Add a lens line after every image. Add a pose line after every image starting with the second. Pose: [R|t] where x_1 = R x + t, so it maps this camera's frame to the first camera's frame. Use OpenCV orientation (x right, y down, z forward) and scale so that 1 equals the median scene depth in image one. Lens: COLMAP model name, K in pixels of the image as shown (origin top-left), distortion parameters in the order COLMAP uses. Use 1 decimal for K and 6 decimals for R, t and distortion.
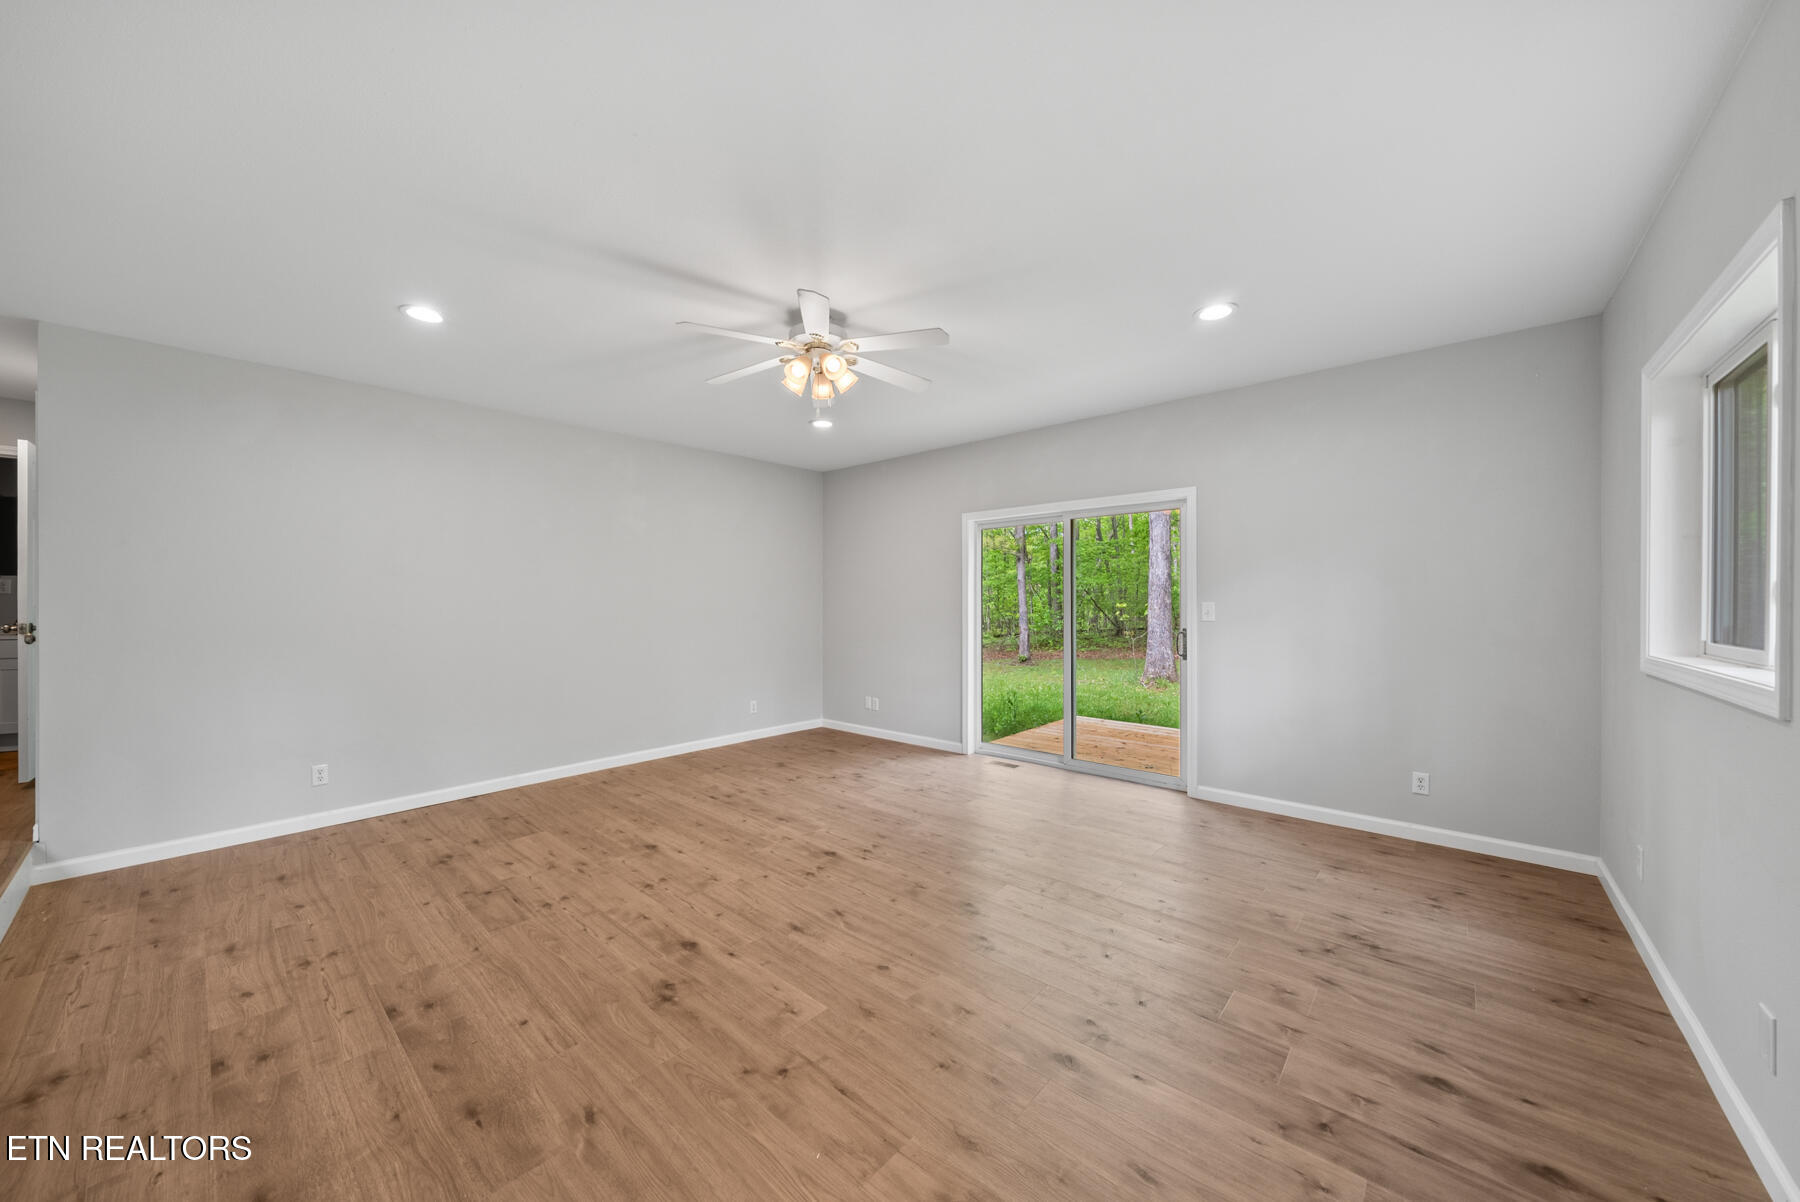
lens RADIAL K [[619.4, 0, 894.6], [0, 619.4, 603.8], [0, 0, 1]] dist [-0.001190, 0.000618]
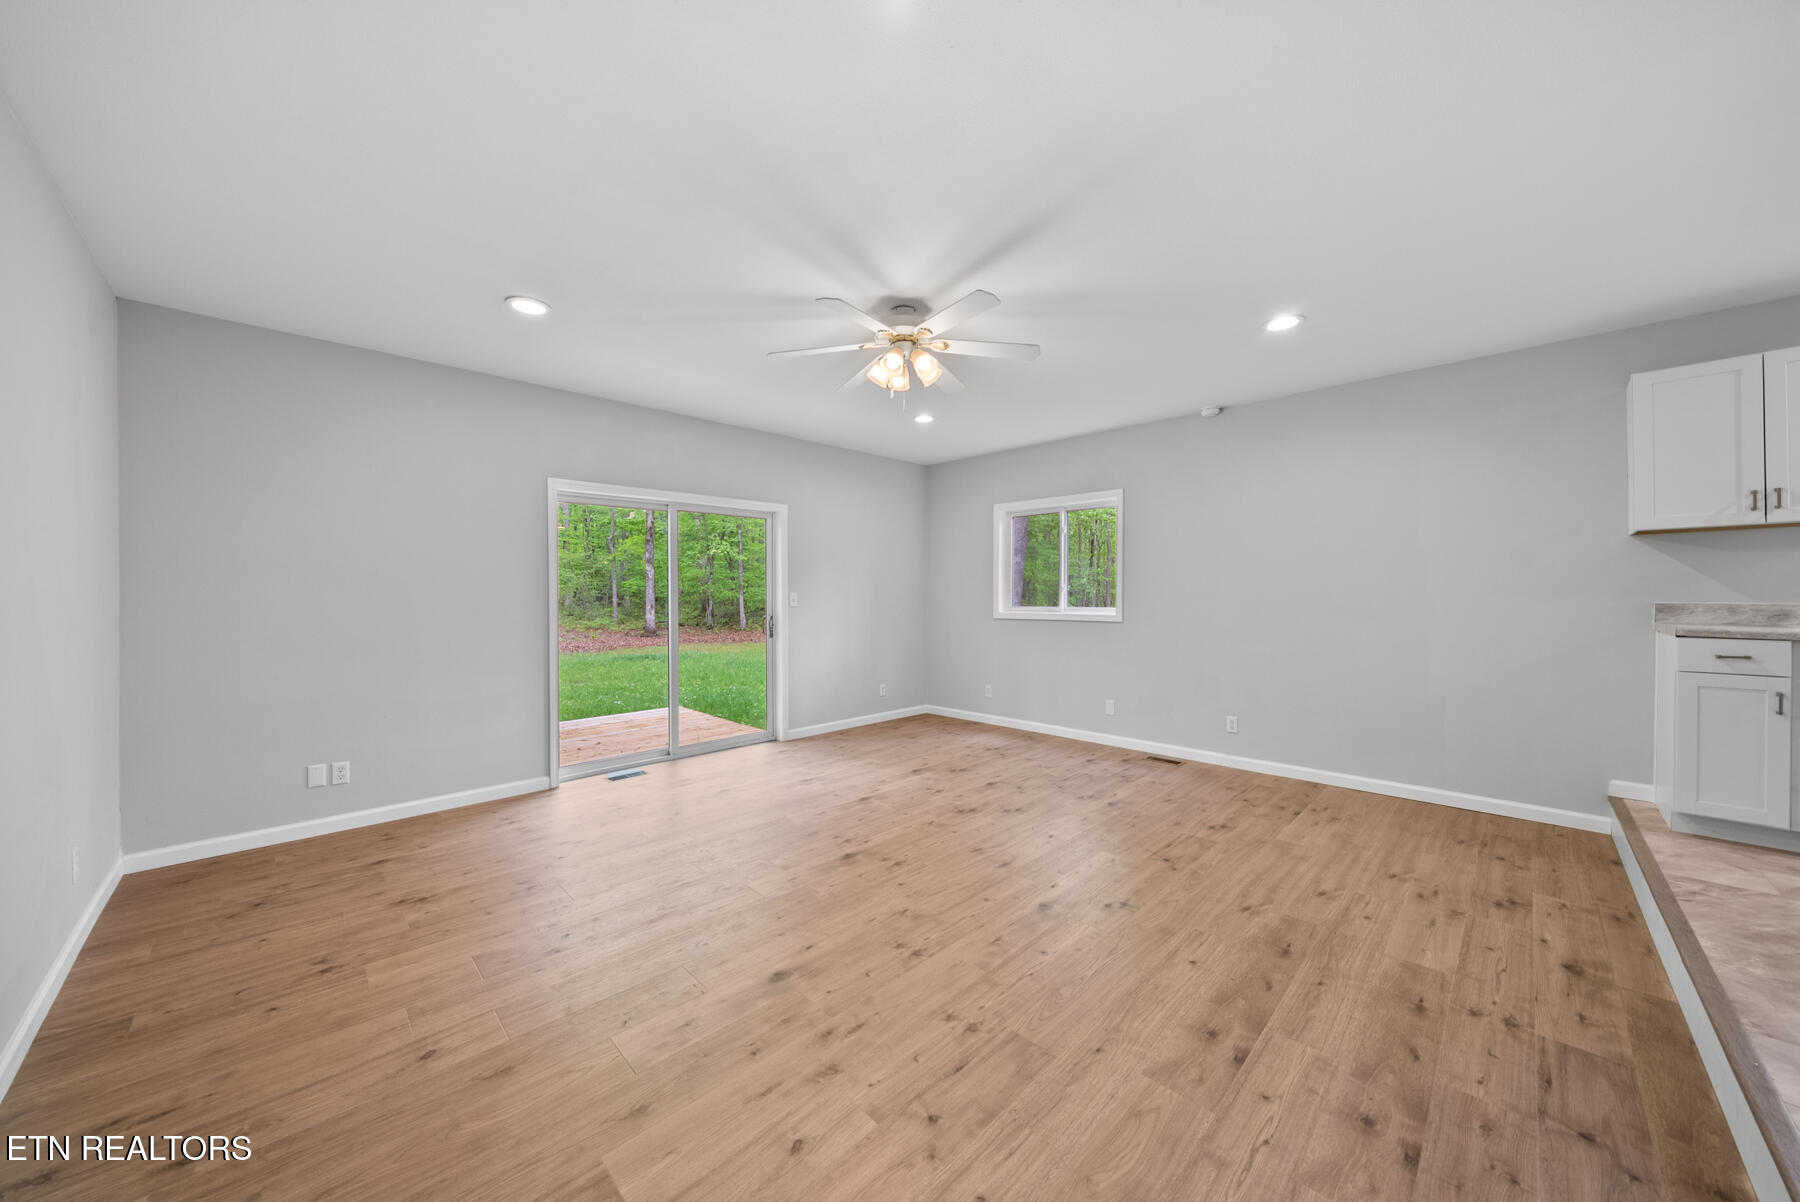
lens RADIAL K [[619.4, 0, 887.5], [0, 619.4, 597.5], [0, 0, 1]] dist [-0.001190, 0.000618]
pose [[0.084296, -0.004497, 0.996431, -1.280967], [0.003398, 0.999985, 0.004226, 0.004500], [-0.996435, 0.003030, 0.084310, 1.057069]]
